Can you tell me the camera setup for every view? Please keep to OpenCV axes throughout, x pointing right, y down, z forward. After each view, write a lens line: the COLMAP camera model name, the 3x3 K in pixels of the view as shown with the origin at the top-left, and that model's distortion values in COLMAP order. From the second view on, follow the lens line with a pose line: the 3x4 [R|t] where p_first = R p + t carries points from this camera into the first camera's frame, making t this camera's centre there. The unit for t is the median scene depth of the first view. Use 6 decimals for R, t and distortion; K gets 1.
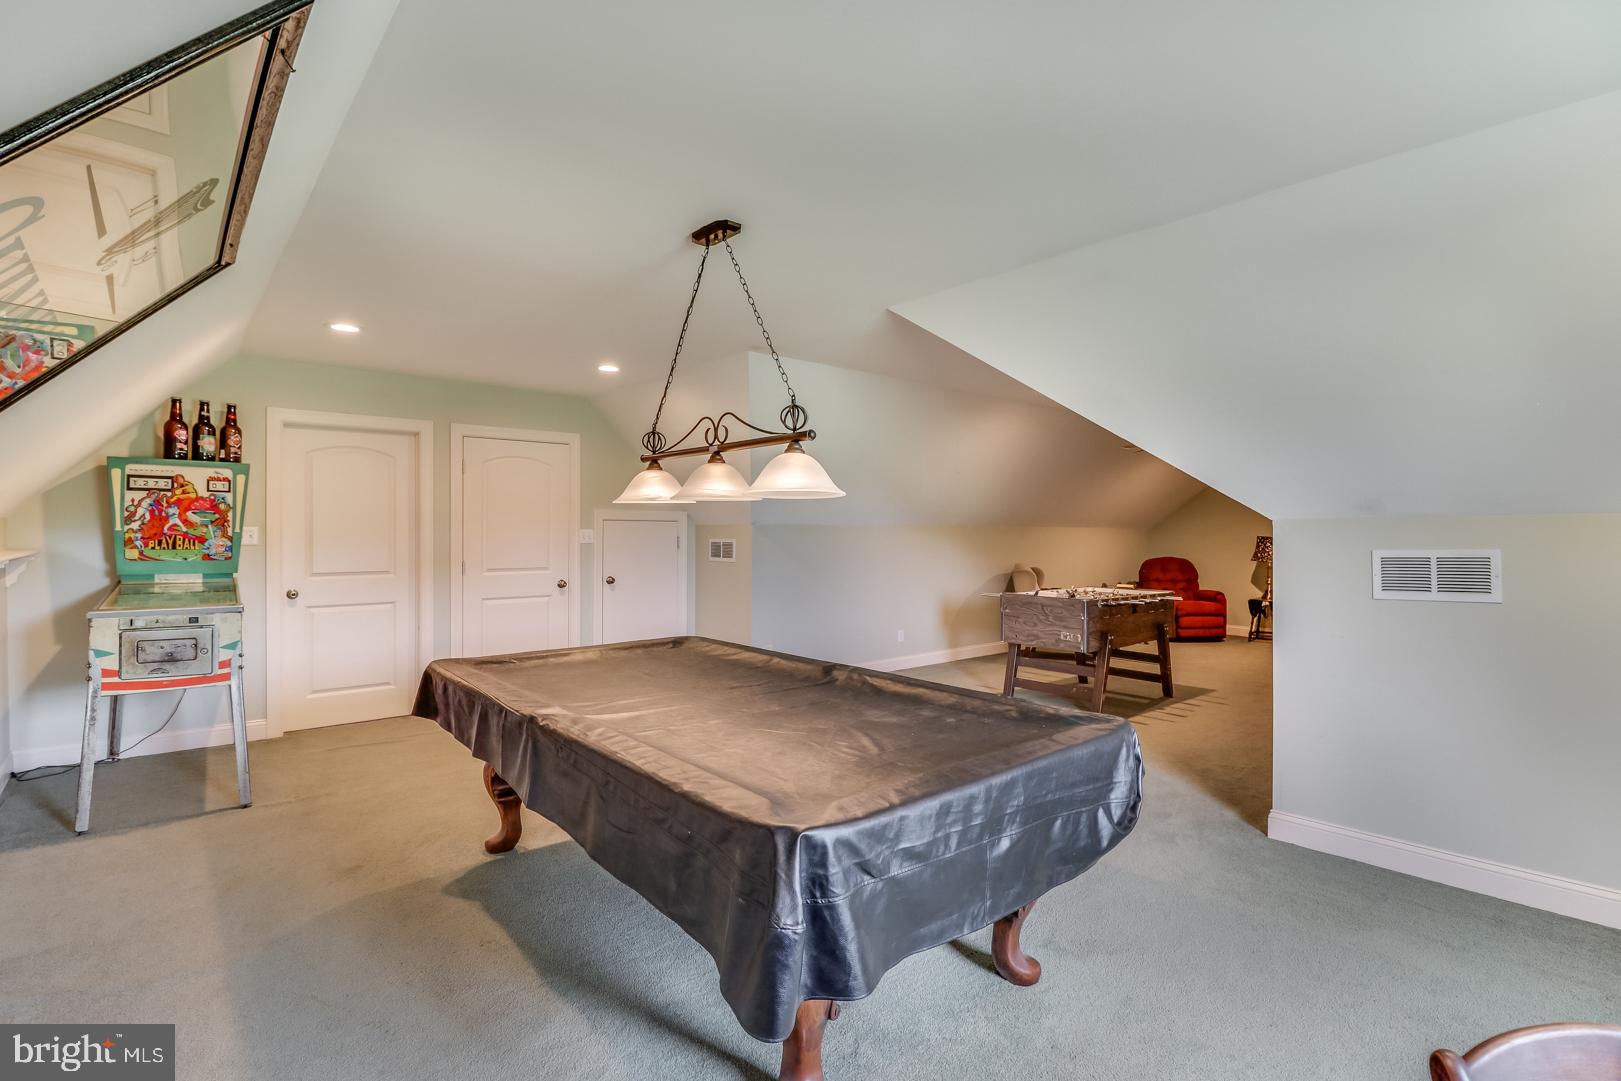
lens RADIAL K [[775.1, 0, 809.7], [0, 775.1, 537.2], [0, 0, 1]] dist [0.000171, 0.000009]
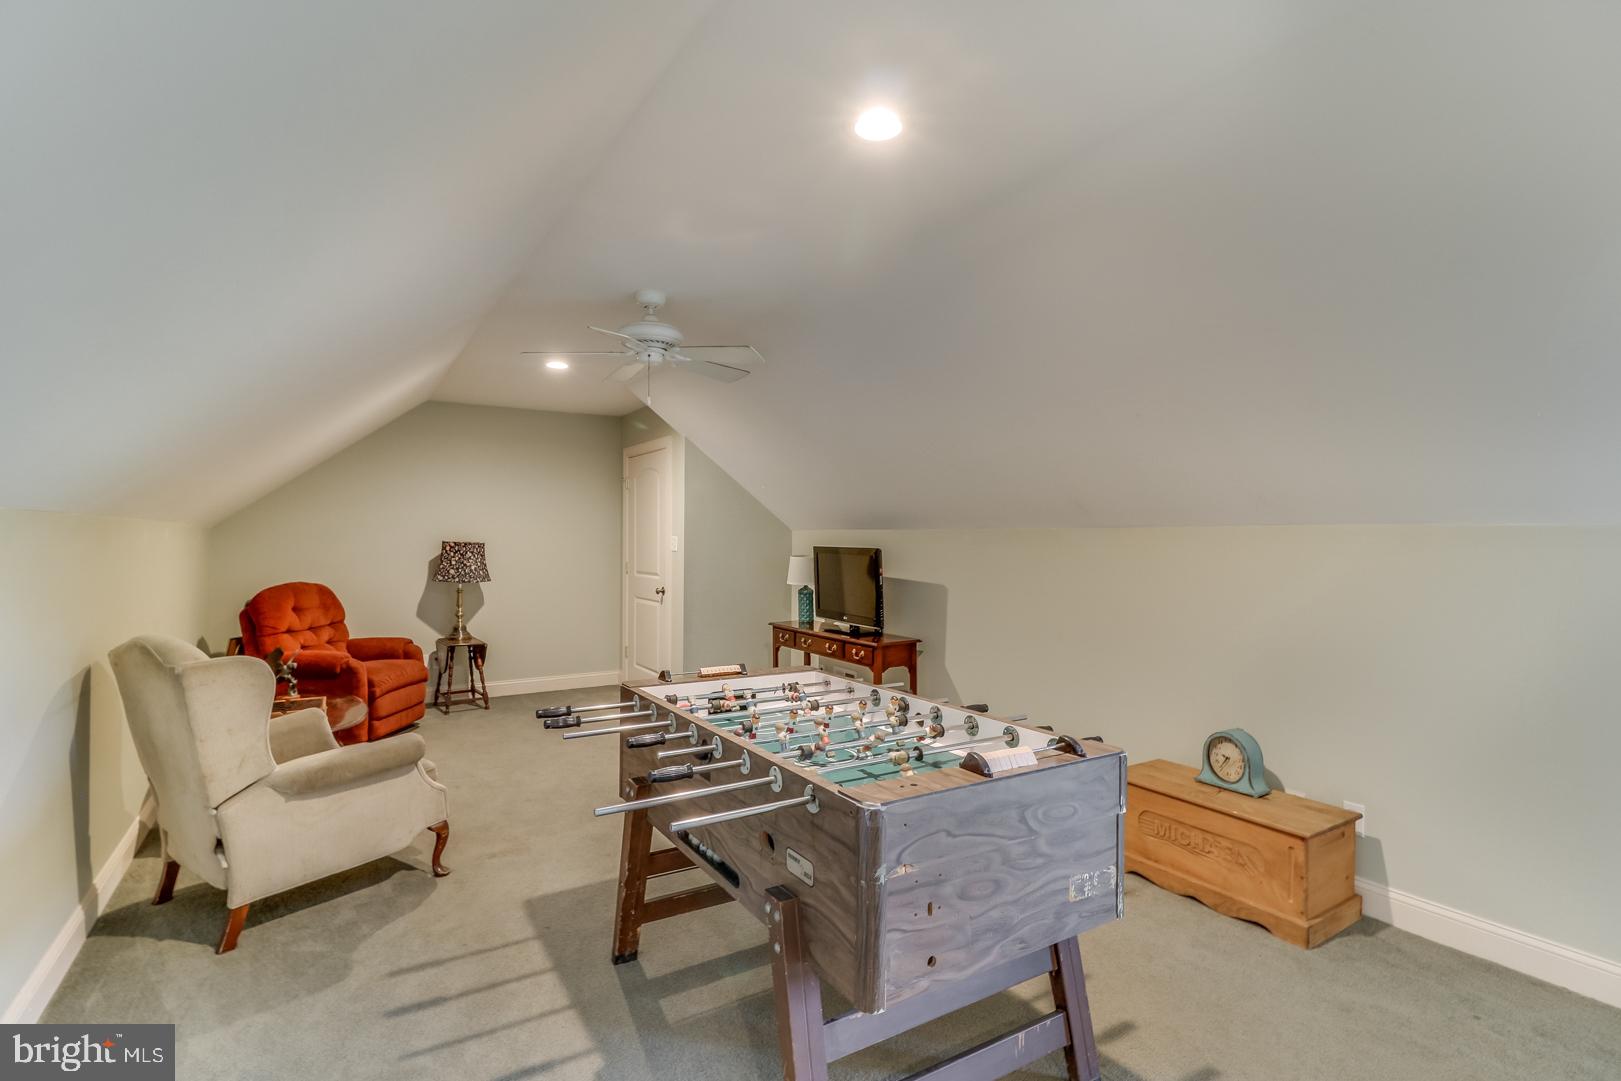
lens RADIAL K [[775.1, 0, 808.9], [0, 775.1, 540.6], [0, 0, 1]] dist [0.000171, 0.000009]
pose [[0.152512, -0.001416, 0.988301, 0.011992], [-0.001187, 0.999998, 0.001616, -0.002959], [-0.988301, -0.001419, 0.152510, 0.599018]]
